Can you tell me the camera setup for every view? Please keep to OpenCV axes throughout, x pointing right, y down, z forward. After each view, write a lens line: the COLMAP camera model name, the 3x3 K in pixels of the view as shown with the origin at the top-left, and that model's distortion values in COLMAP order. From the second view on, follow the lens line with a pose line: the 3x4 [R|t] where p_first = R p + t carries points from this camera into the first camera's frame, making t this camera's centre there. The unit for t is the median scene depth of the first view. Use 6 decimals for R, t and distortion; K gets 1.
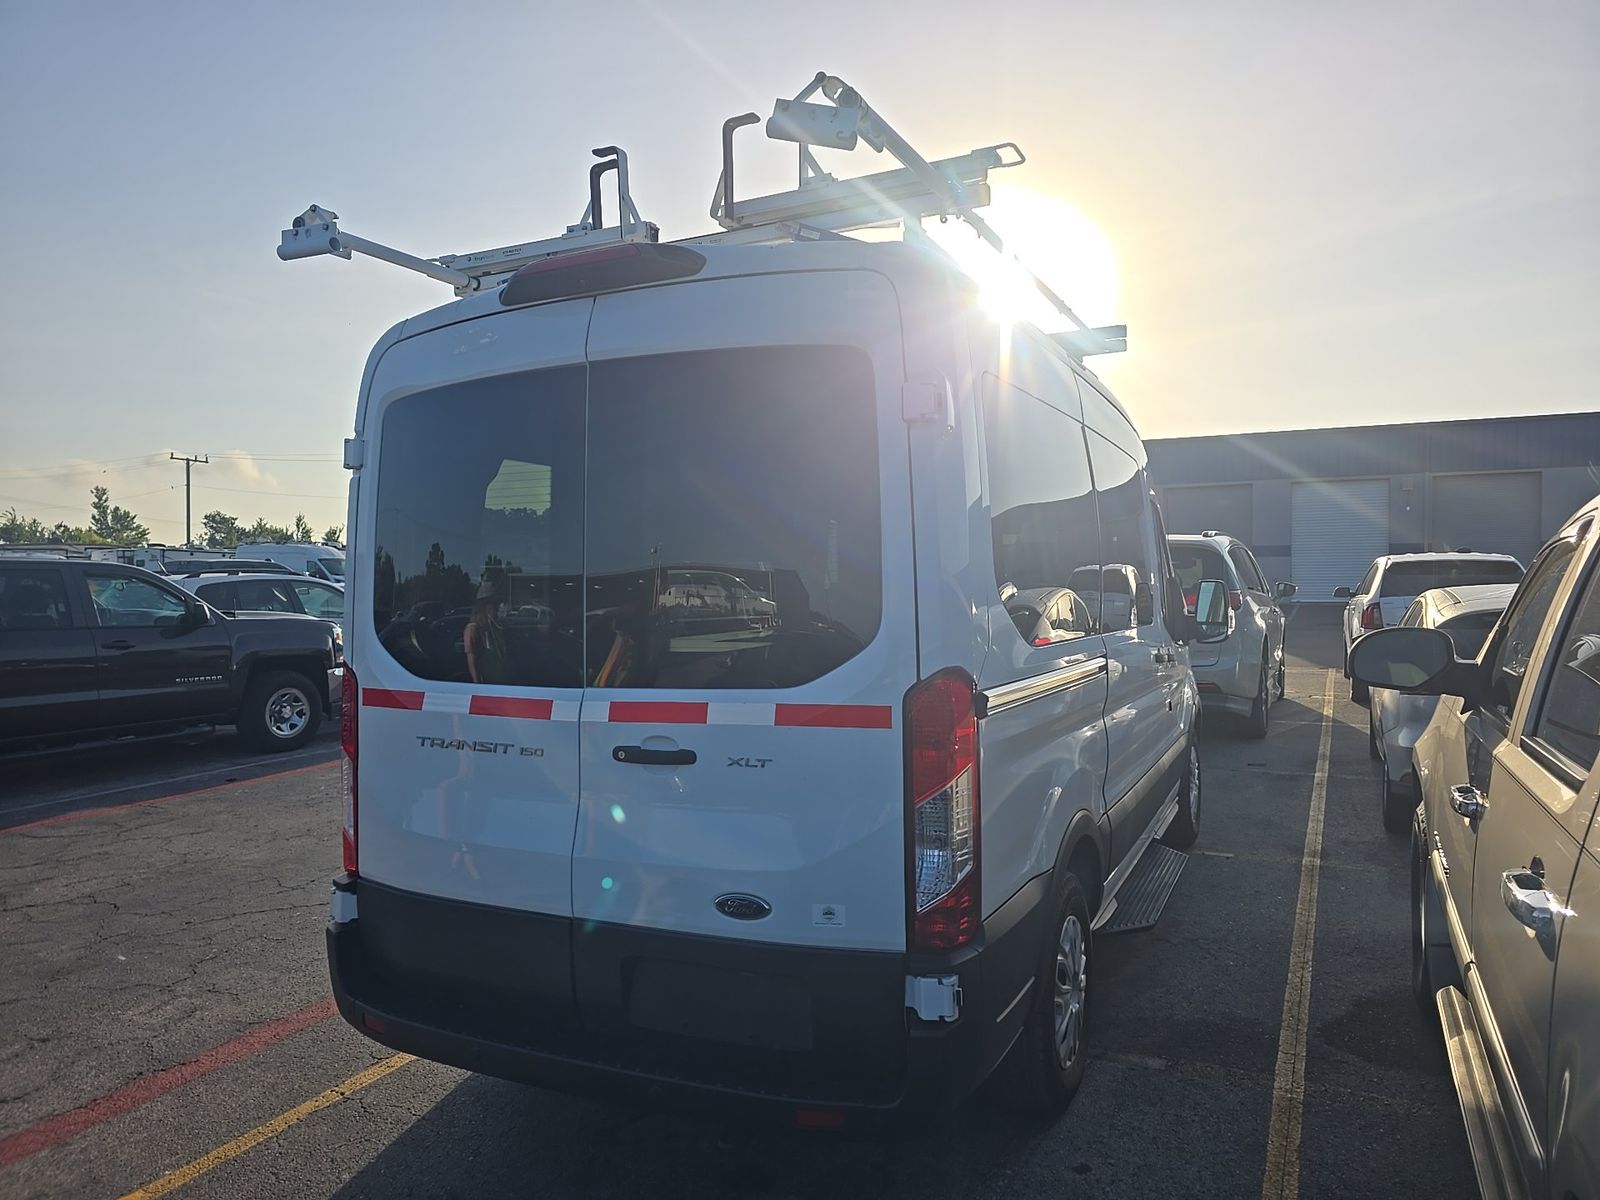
lens RADIAL K [[1074.2, 0, 809.8], [0, 1074.2, 593.8], [0, 0, 1]] dist [0.047059, -0.029303]
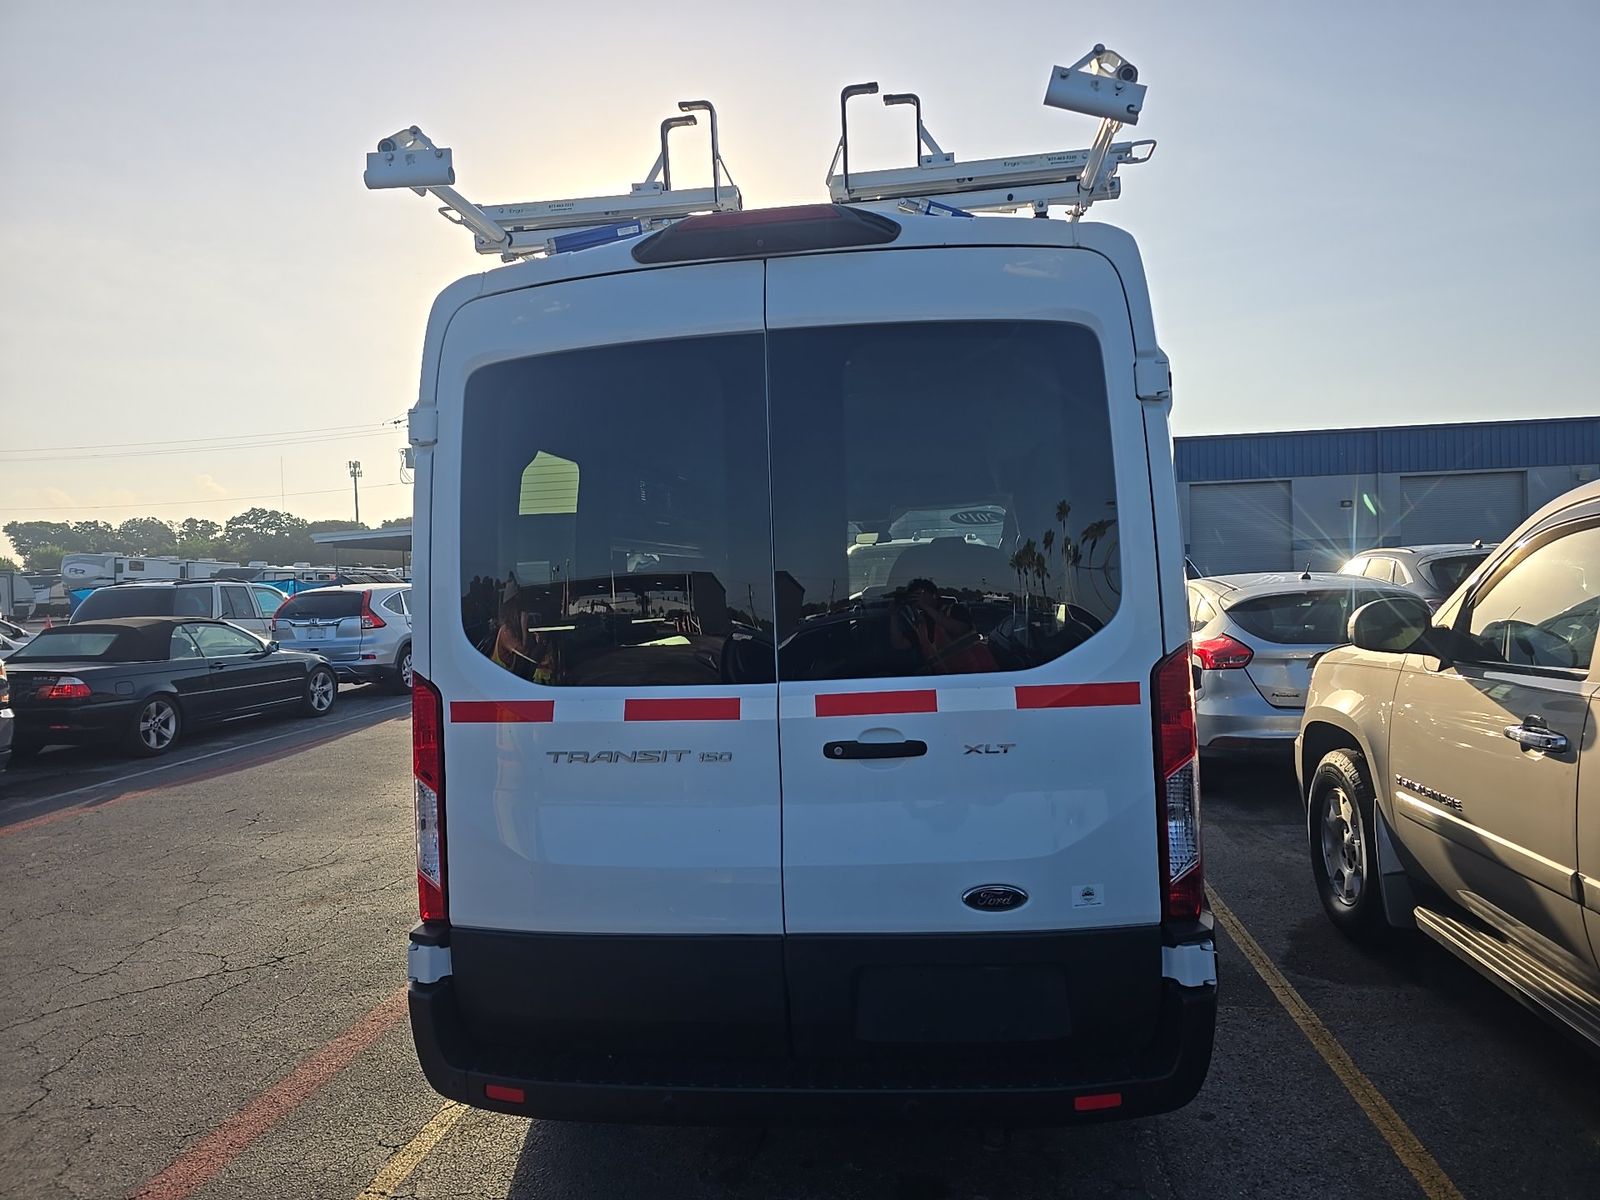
lens RADIAL K [[1074.2, 0, 796.2], [0, 1074.2, 596.1], [0, 0, 1]] dist [0.047059, -0.029303]
pose [[0.948005, -0.024294, 0.317326, -0.463596], [0.027791, 0.999593, -0.006499, 0.018862], [-0.317039, 0.014980, 0.948294, 0.119904]]
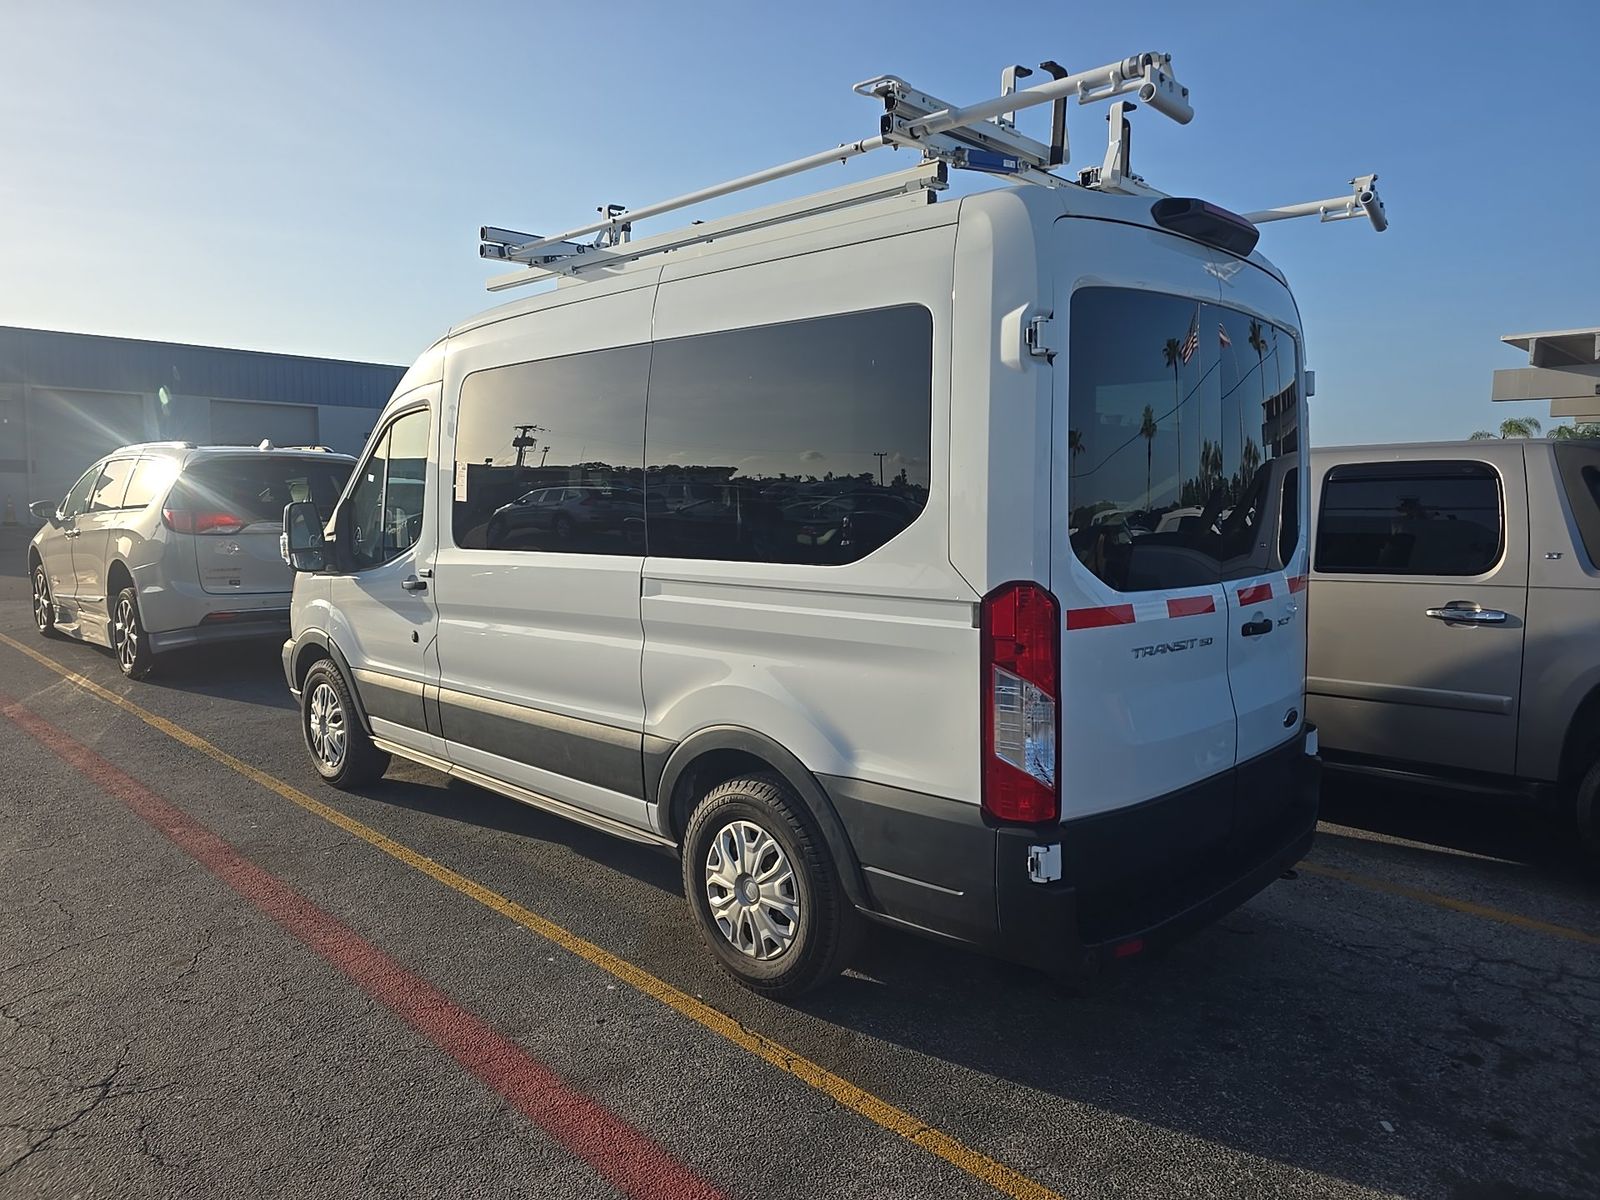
lens RADIAL K [[1074.2, 0, 803.1], [0, 1074.2, 598.3], [0, 0, 1]] dist [0.047059, -0.029303]
pose [[0.301760, -0.074638, 0.950458, -1.439918], [0.003325, 0.997007, 0.077238, 0.009340], [-0.953378, -0.020147, 0.301105, 1.032825]]
